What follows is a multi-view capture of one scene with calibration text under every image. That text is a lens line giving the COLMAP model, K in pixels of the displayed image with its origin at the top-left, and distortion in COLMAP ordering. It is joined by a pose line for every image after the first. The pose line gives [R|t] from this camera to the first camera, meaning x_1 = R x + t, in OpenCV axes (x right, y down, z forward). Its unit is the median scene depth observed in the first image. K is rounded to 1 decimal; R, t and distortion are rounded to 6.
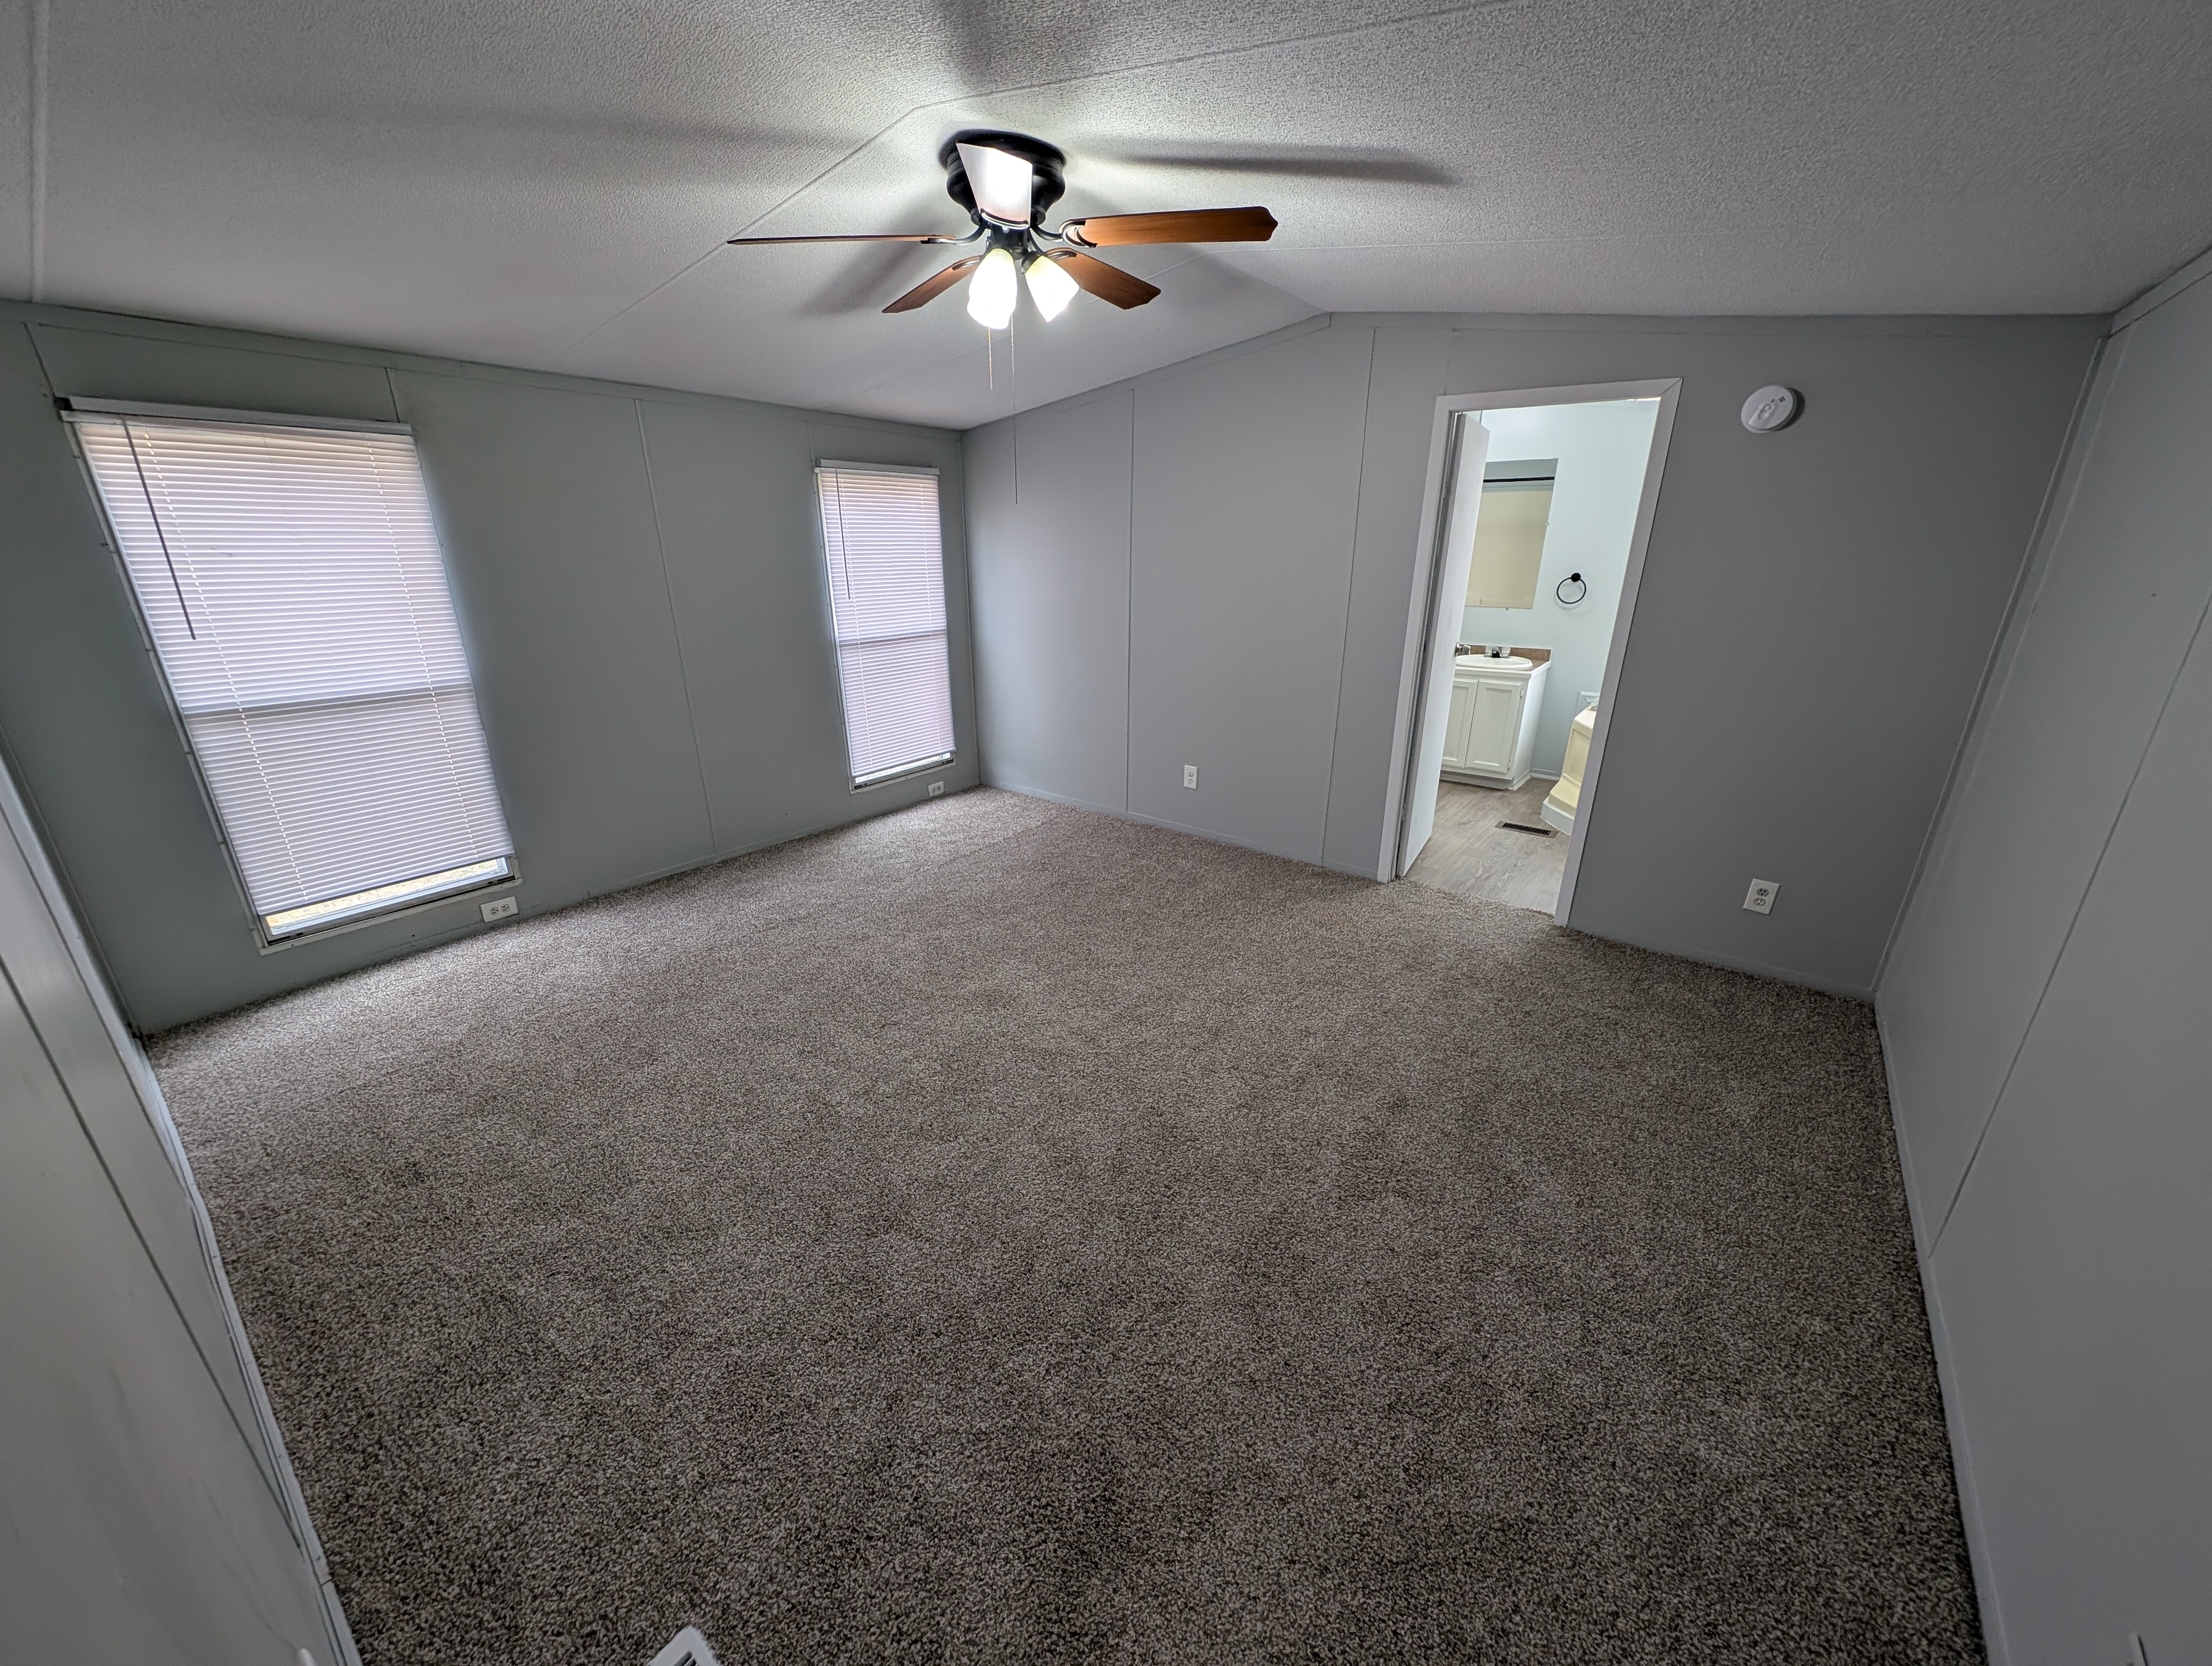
lens RADIAL K [[824.9, 0, 1106.0], [0, 824.9, 833.0], [0, 0, 1]] dist [0.000590, 0.000162]
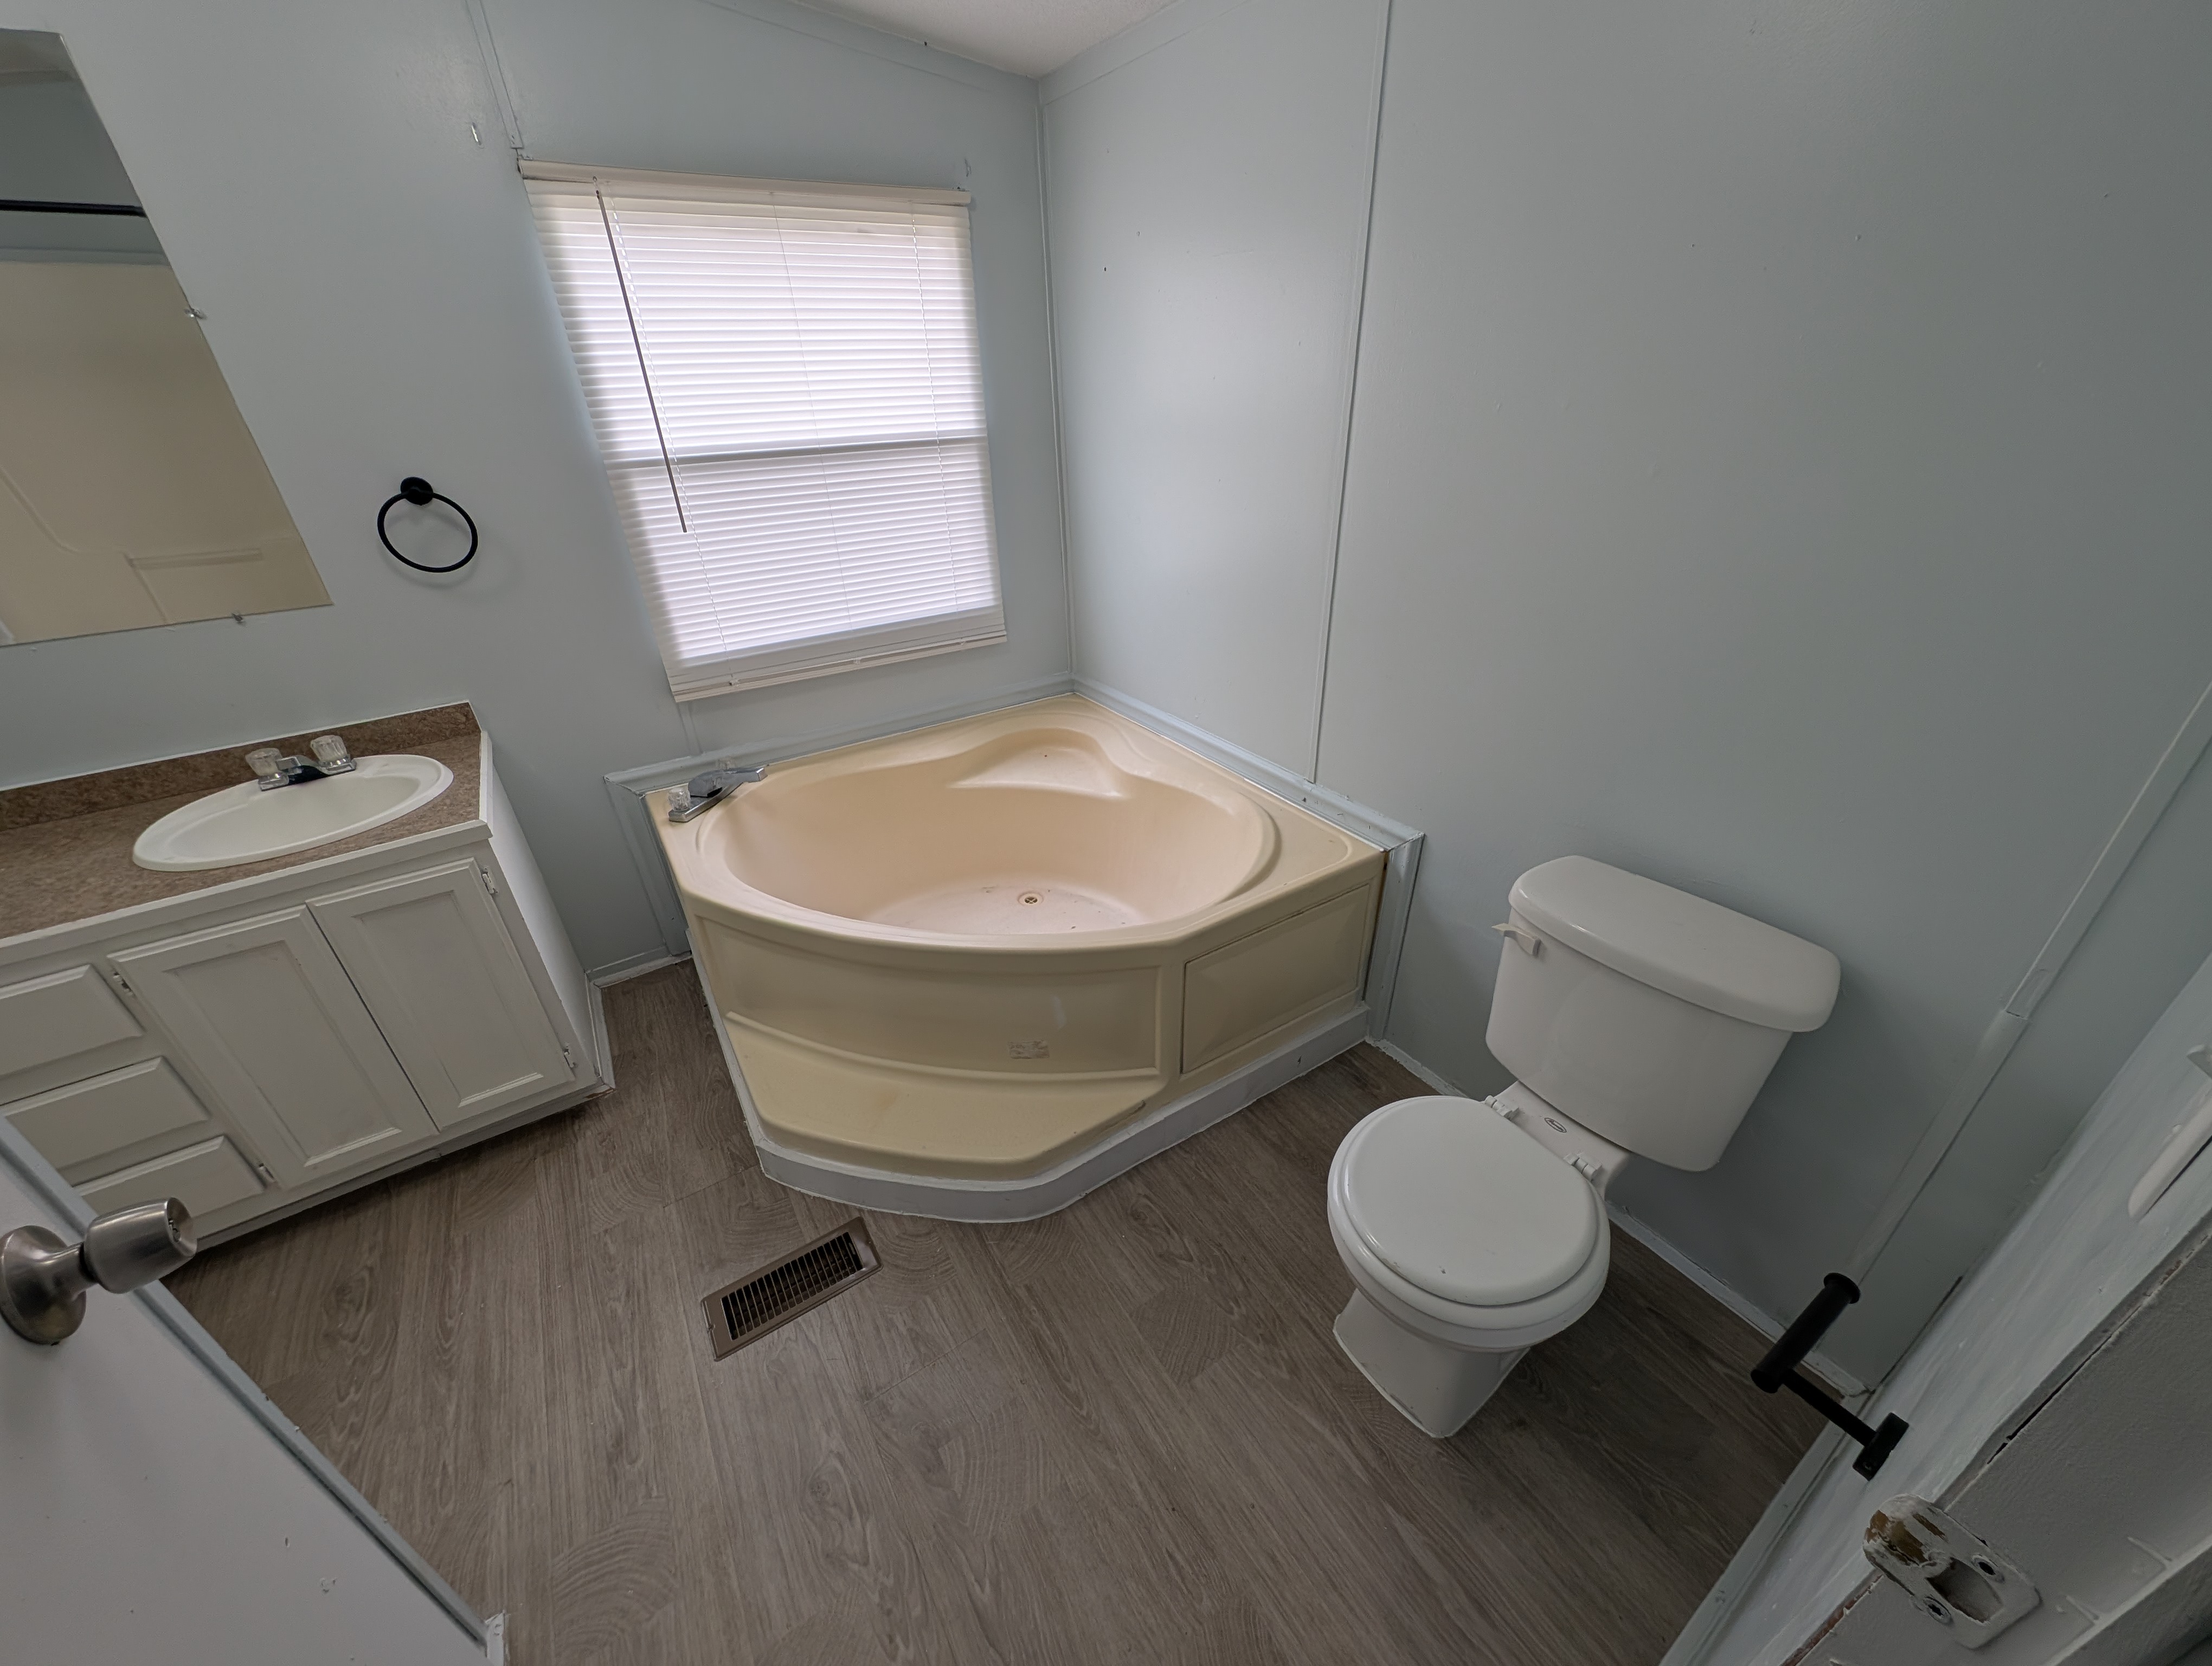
lens RADIAL K [[830.5, 0, 1103.2], [0, 830.5, 829.8], [0, 0, 1]] dist [-0.000368, -0.000475]
pose [[0.340594, -0.467715, 0.815621, 0.384293], [0.359900, 0.866273, 0.346471, -0.245097], [-0.868601, 0.175536, 0.463379, 0.740274]]
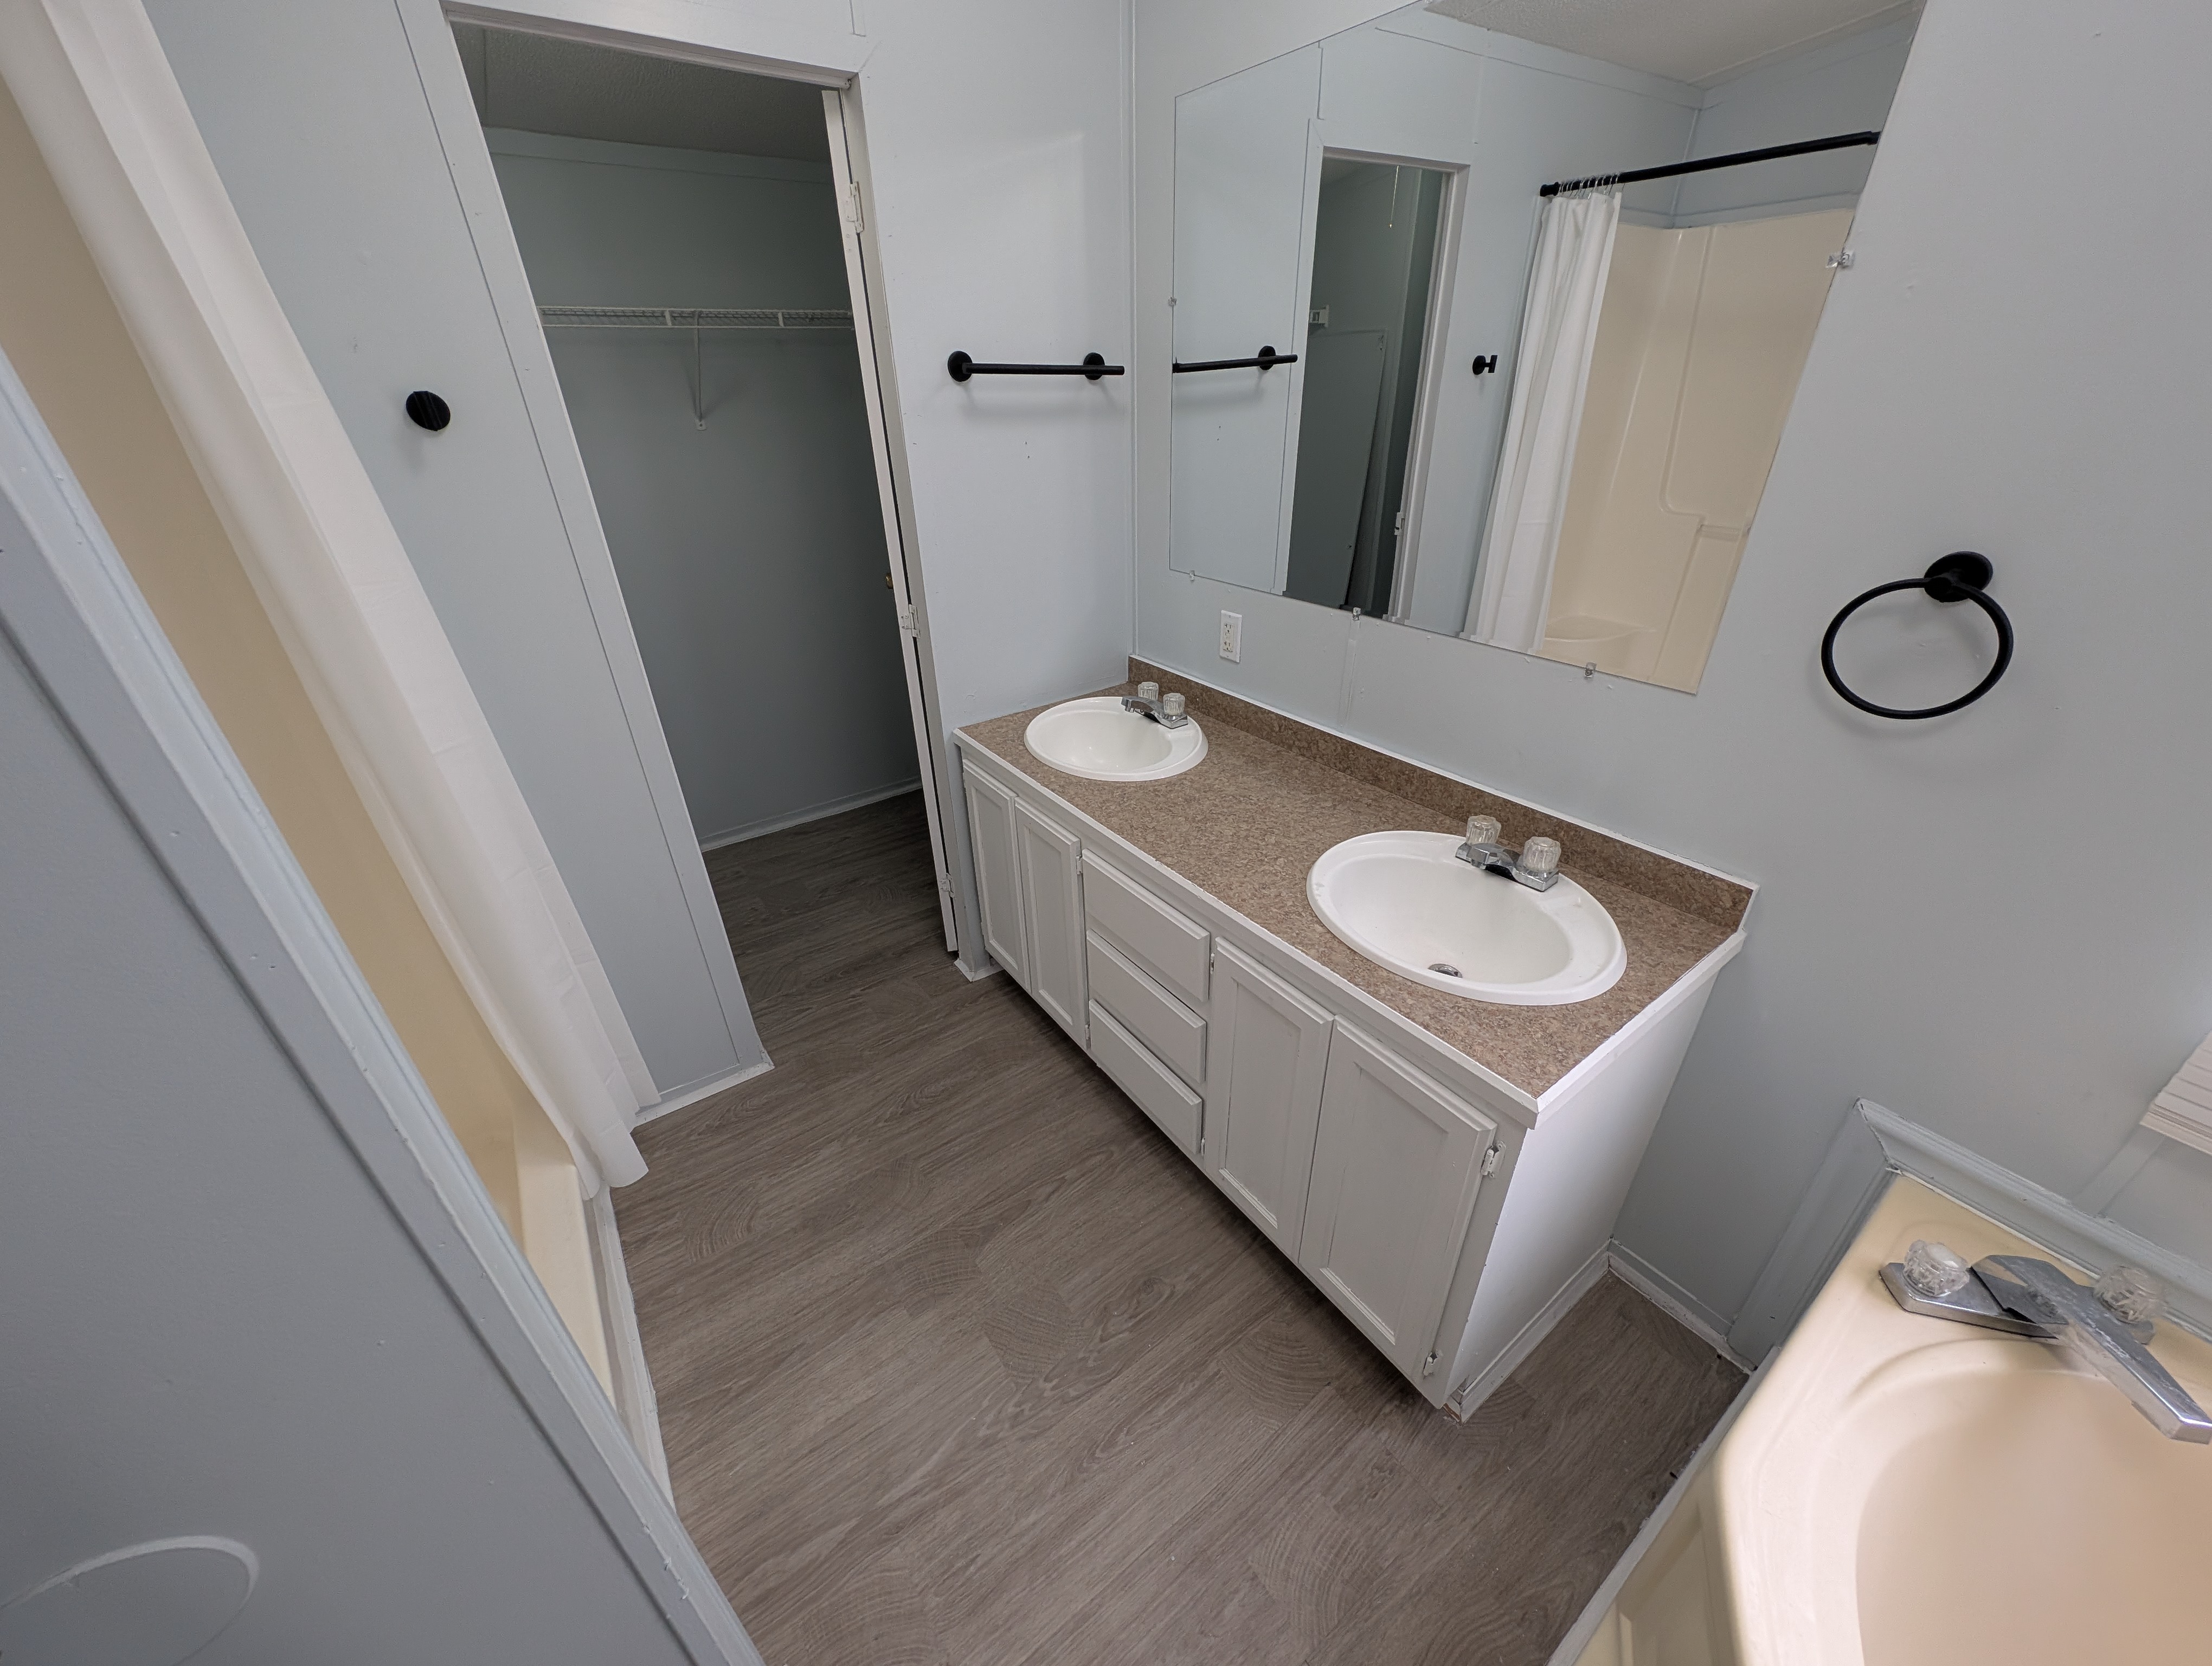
lens RADIAL K [[830.5, 0, 1103.2], [0, 830.5, 829.8], [0, 0, 1]] dist [-0.000368, -0.000475]
pose [[0.954874, 0.121839, -0.270871, 0.526617], [-0.079972, 0.983776, 0.160587, -0.319003], [0.286043, -0.131679, 0.949126, 0.903317]]
